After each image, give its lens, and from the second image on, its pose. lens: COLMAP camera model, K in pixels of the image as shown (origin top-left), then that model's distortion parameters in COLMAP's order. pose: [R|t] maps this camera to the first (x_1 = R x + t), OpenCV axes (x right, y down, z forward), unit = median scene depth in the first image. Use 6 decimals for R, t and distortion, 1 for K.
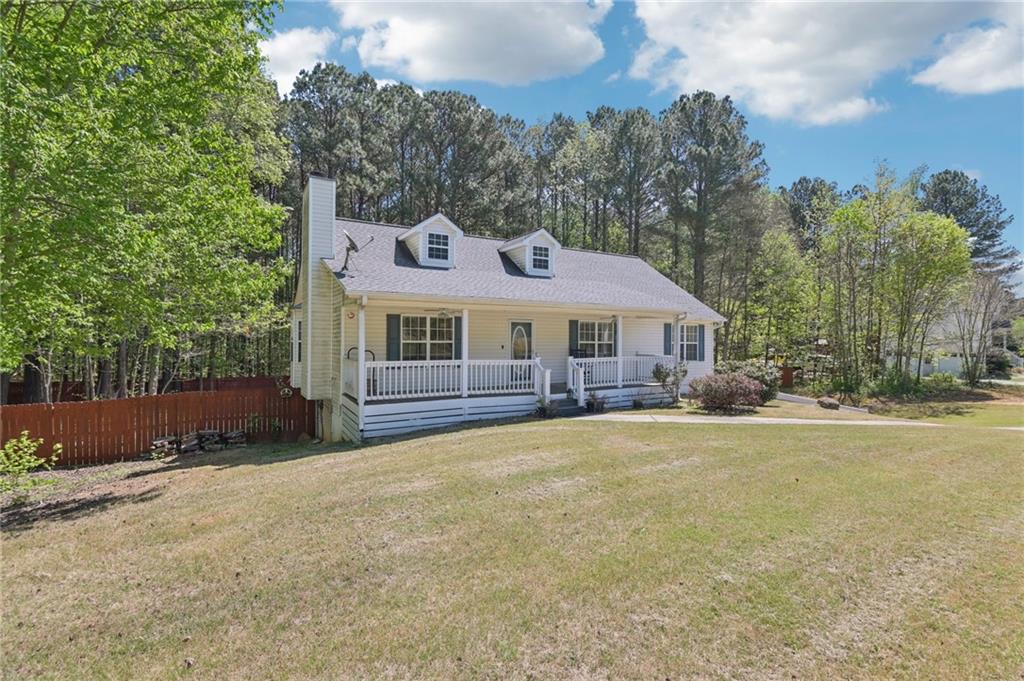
lens RADIAL K [[452.6, 0, 509.9], [0, 452.6, 333.0], [0, 0, 1]] dist [-0.000259, 0.000013]
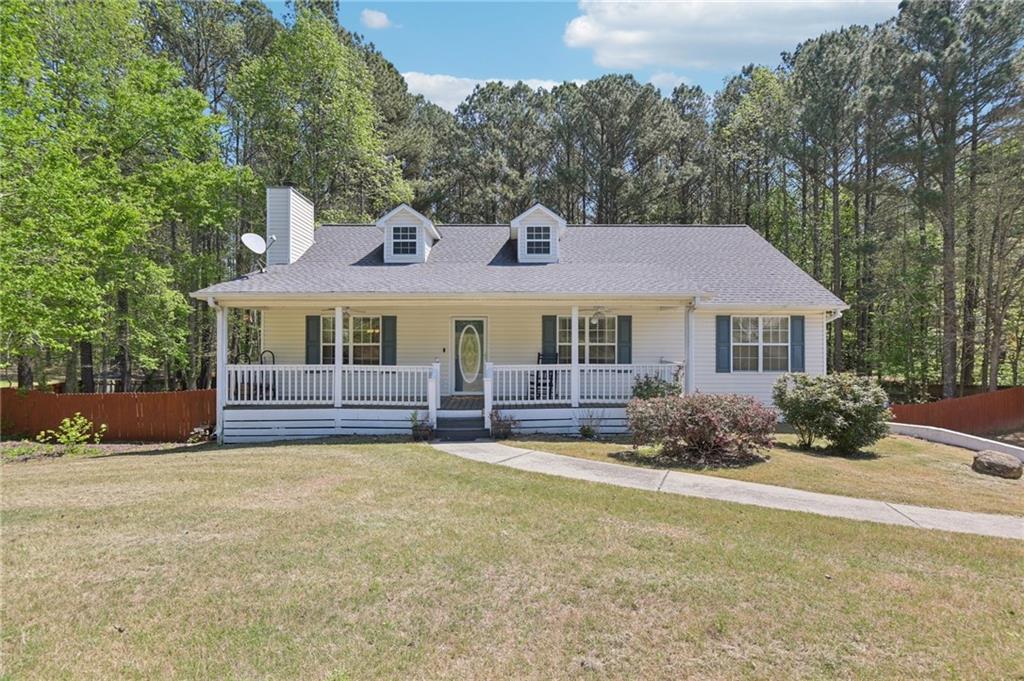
lens RADIAL K [[469.6, 0, 510.4], [0, 469.6, 323.0], [0, 0, 1]] dist [-0.000289, -0.000131]
pose [[0.873393, -0.026014, -0.486320, 0.492991], [0.013710, 0.999490, -0.028841, 0.006796], [0.486822, 0.018522, 0.873305, 0.278133]]
